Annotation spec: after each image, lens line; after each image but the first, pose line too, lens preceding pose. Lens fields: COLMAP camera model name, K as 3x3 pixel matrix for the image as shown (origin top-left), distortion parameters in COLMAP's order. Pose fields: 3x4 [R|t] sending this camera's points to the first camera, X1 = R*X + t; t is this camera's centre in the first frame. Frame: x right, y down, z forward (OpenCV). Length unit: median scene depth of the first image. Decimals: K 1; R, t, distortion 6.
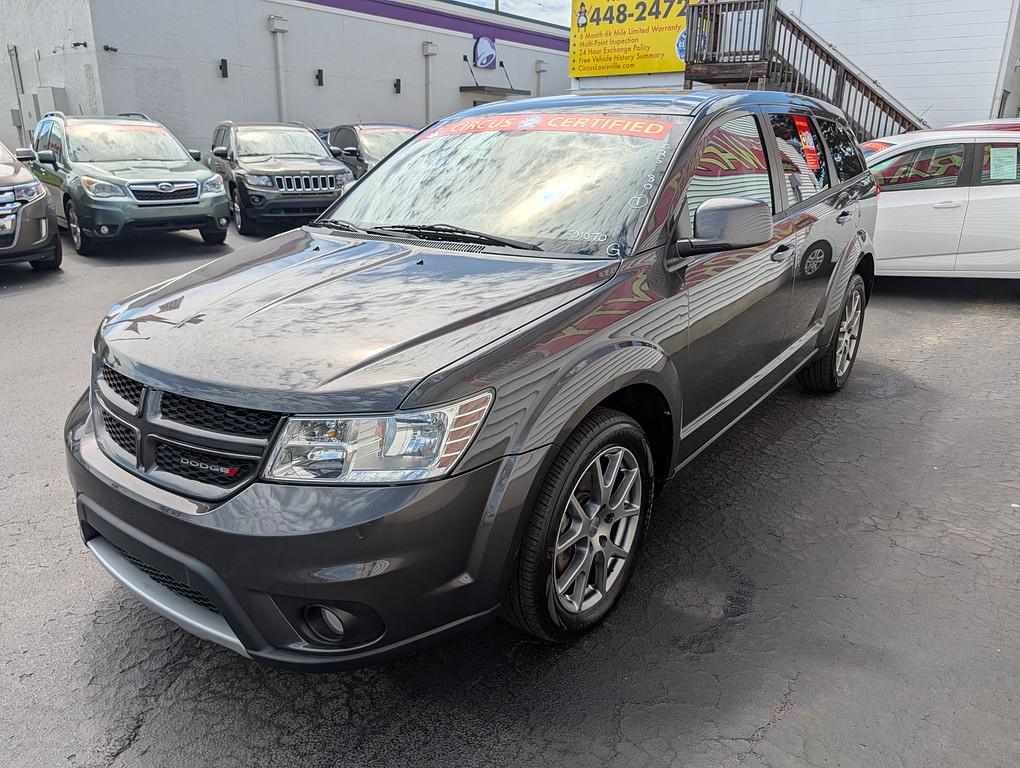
lens RADIAL K [[736.7, 0, 508.0], [0, 736.7, 379.5], [0, 0, 1]] dist [0.019984, -0.009806]
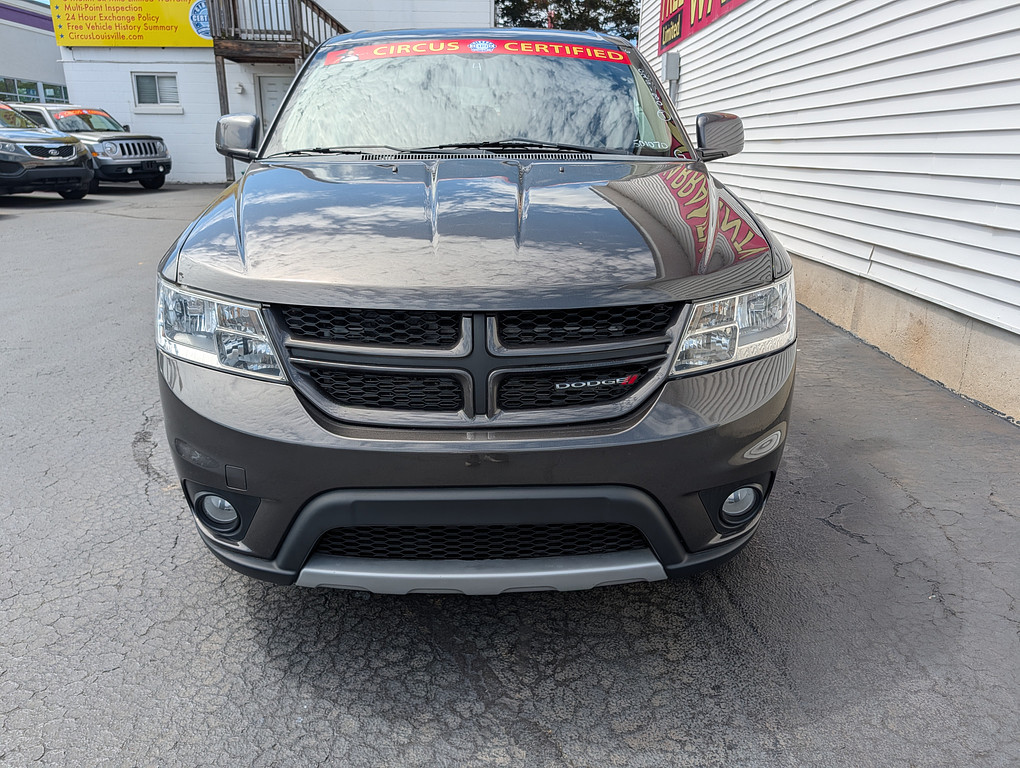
lens RADIAL K [[736.7, 0, 509.6], [0, 736.7, 386.8], [0, 0, 1]] dist [0.019984, -0.009806]
pose [[0.779154, -0.205106, 0.592327, -0.121785], [0.195521, 0.977330, 0.081230, 0.003791], [-0.595559, 0.052521, 0.801593, 0.044127]]
